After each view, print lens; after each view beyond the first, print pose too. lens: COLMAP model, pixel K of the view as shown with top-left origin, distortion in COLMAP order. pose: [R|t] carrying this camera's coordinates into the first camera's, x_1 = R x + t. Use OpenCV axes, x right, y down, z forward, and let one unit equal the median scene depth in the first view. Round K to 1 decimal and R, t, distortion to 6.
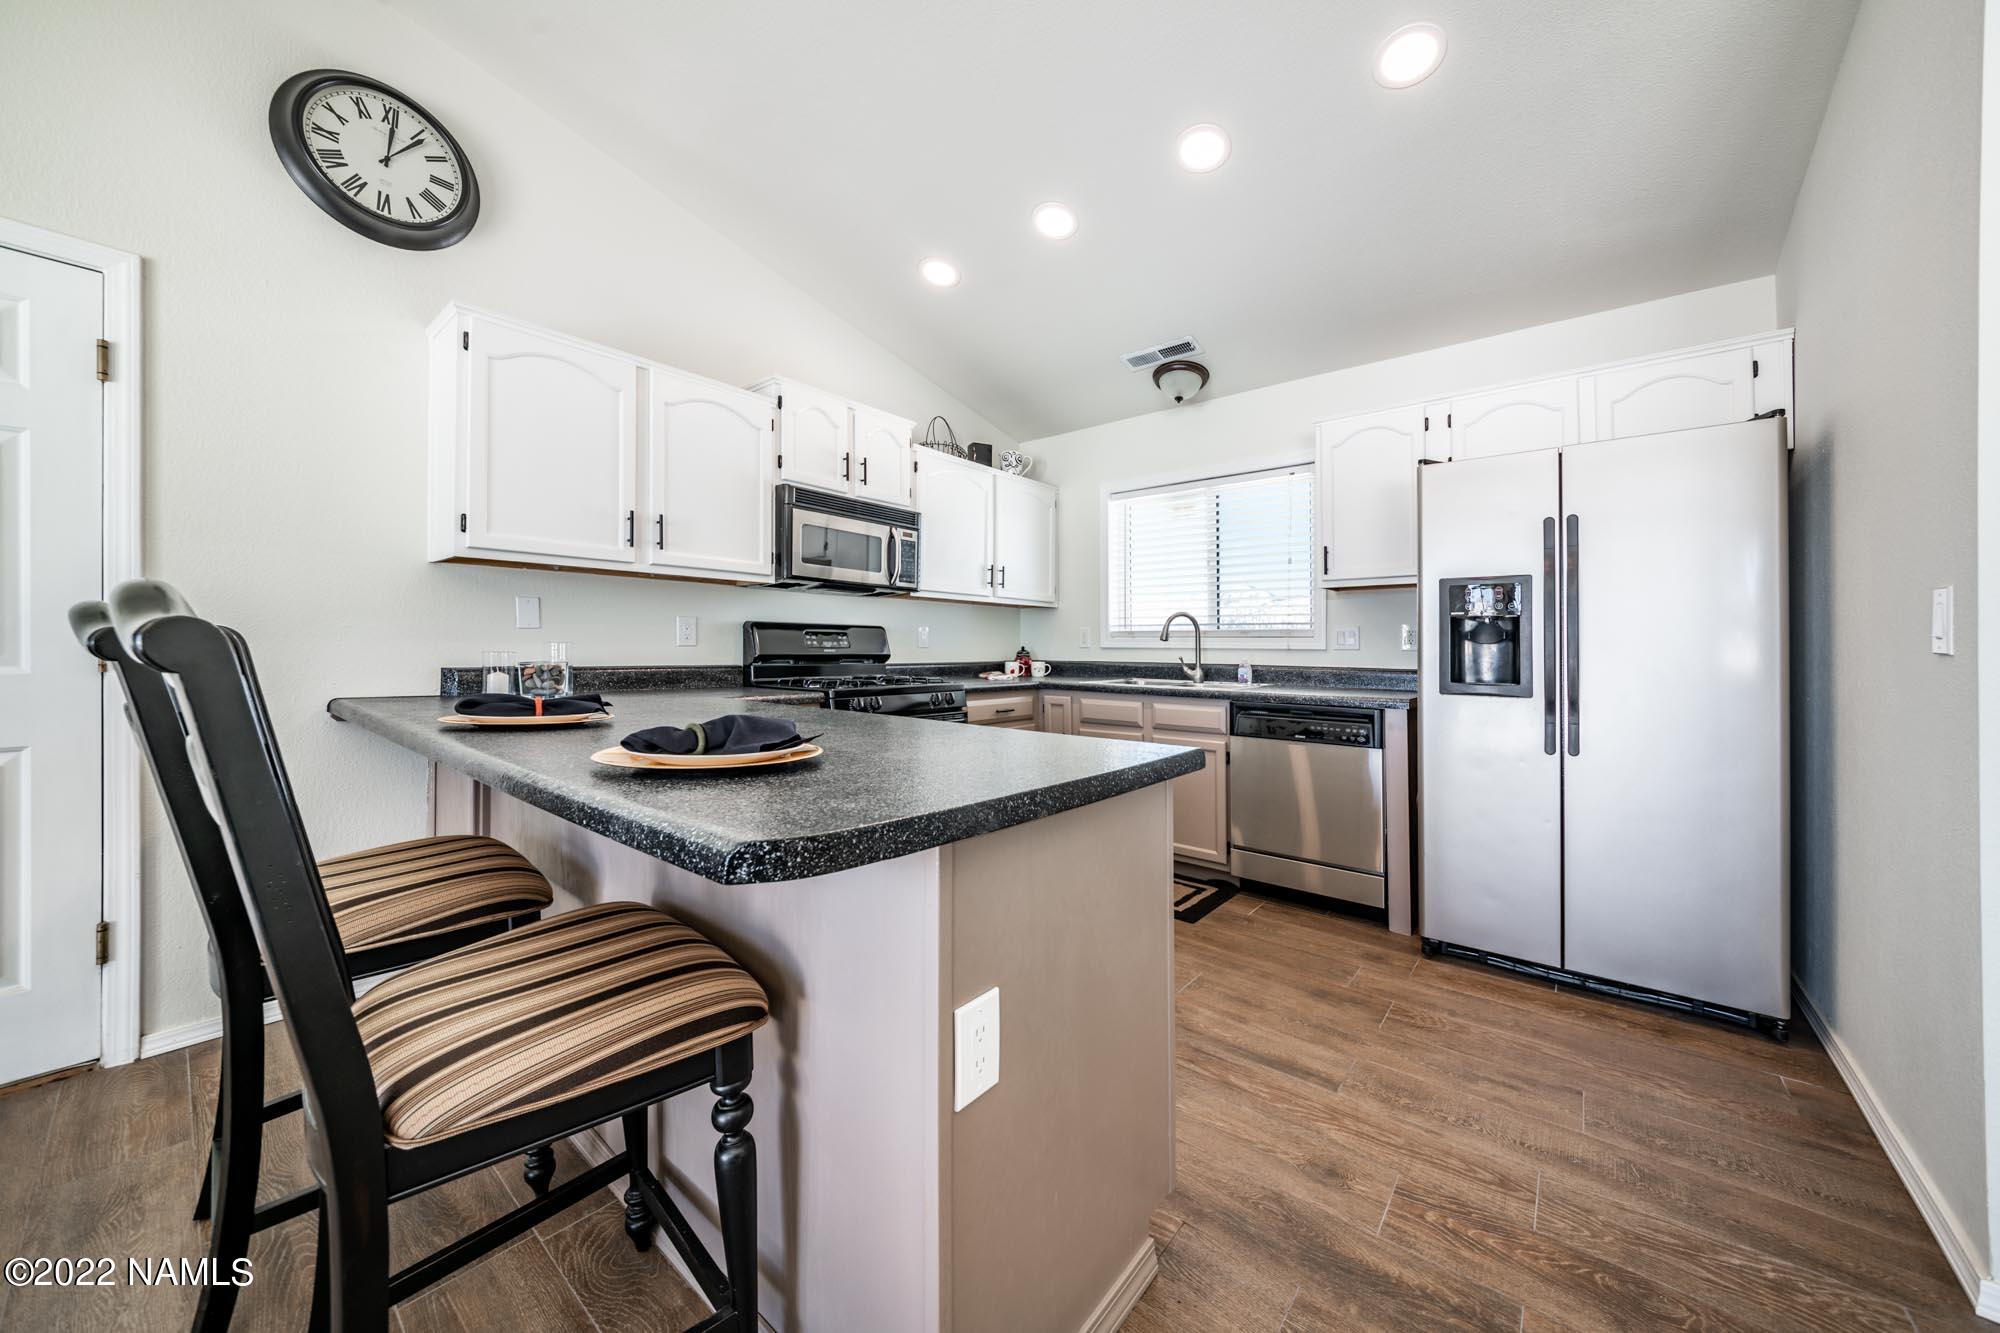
lens RADIAL K [[693.1, 0, 1009.7], [0, 693.1, 651.3], [0, 0, 1]] dist [-0.011225, -0.000216]
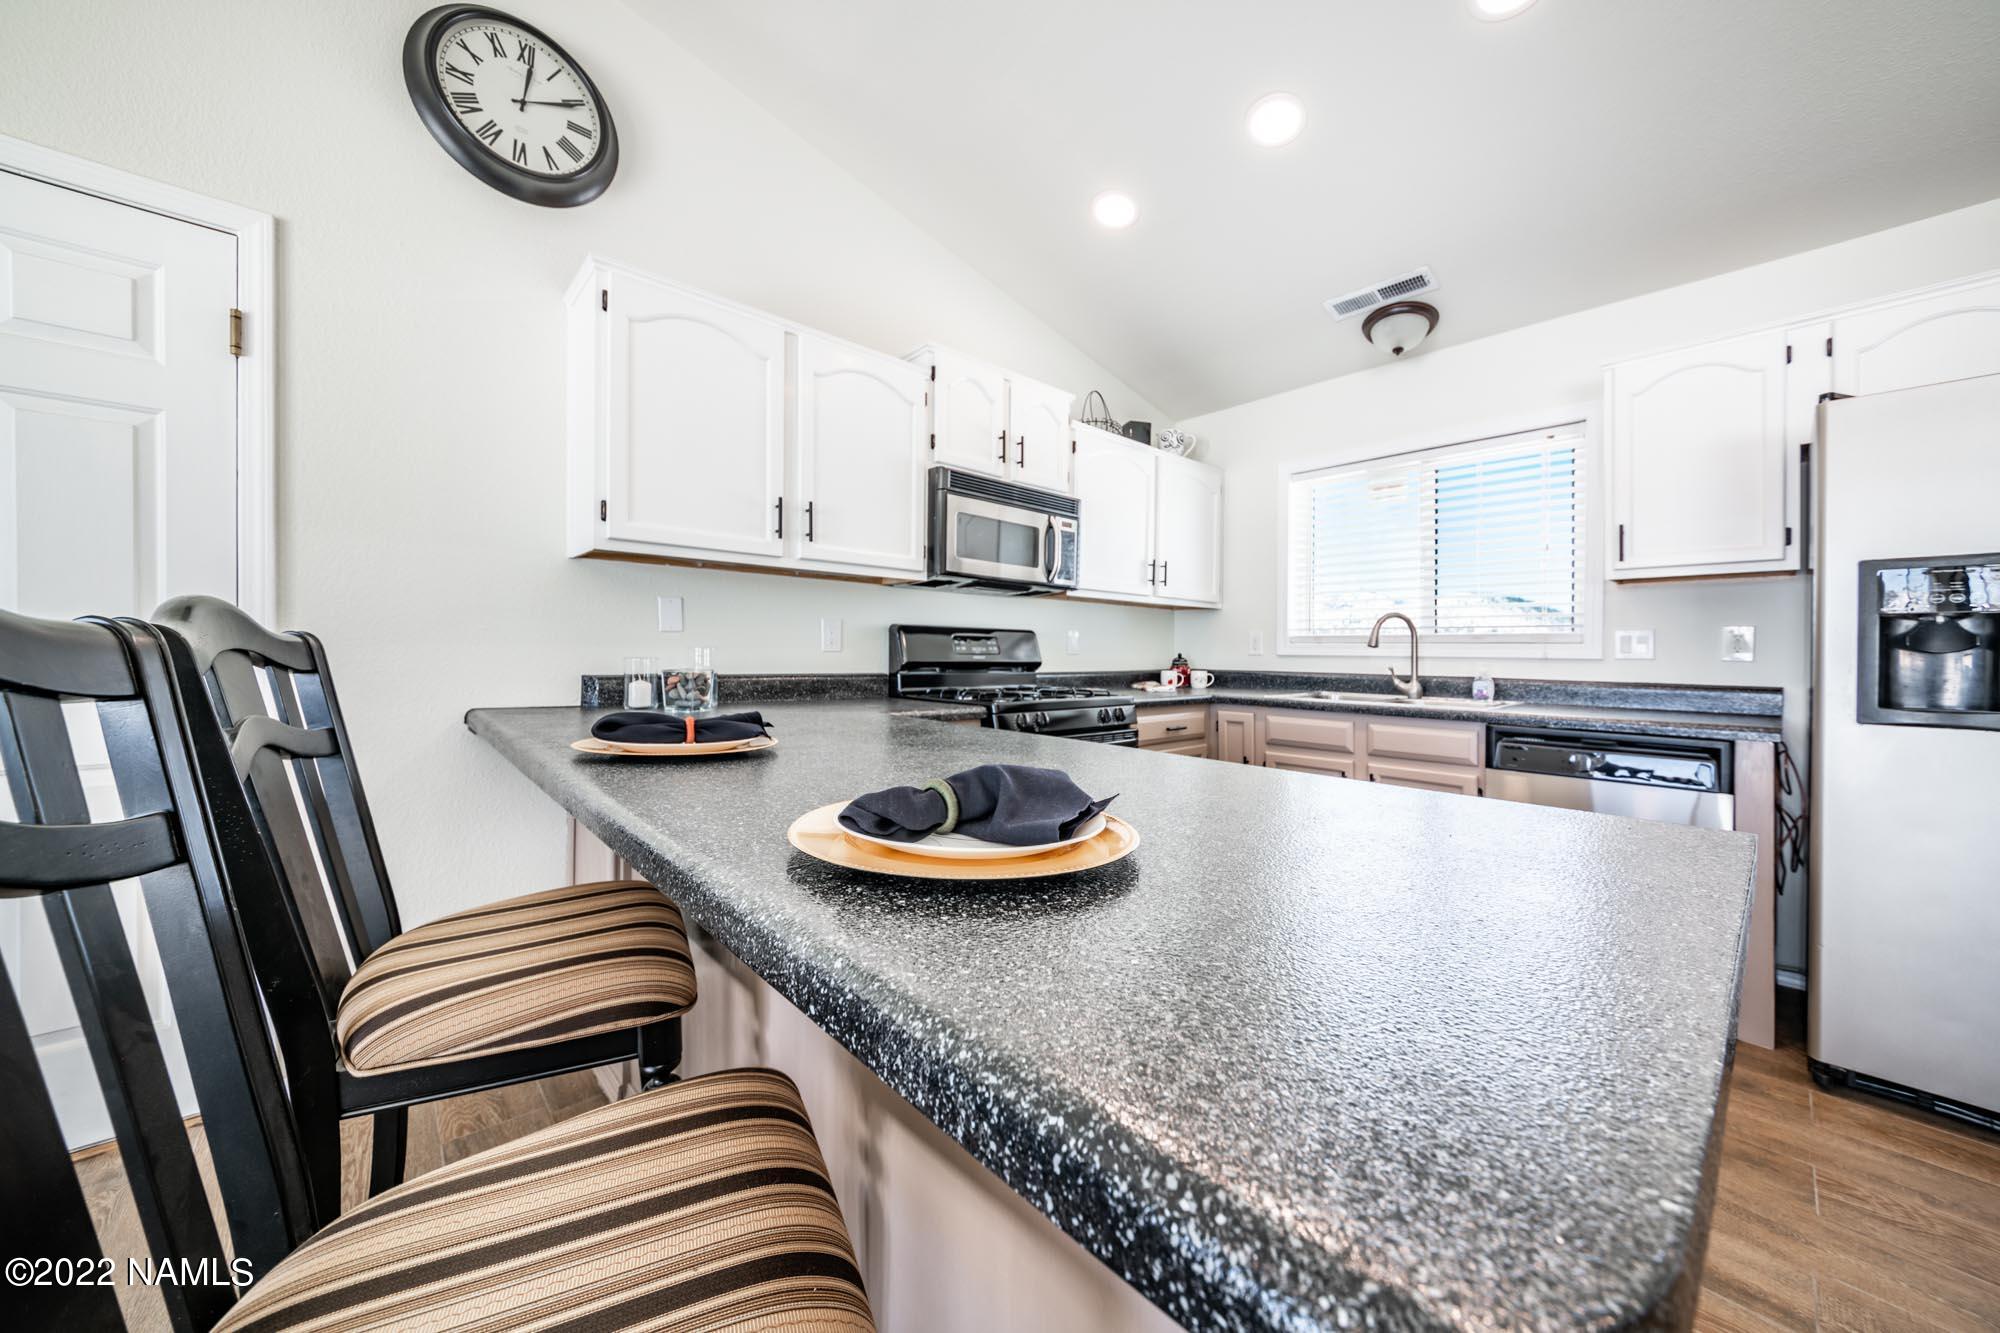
lens RADIAL K [[692.7, 0, 997.1], [0, 692.7, 662.7], [0, 0, 1]] dist [0.000869, -0.003077]
pose [[0.988539, 0.006091, -0.150843, -0.108157], [-0.004937, 0.999956, 0.008025, -0.001478], [0.150885, -0.007188, 0.988525, 0.132717]]
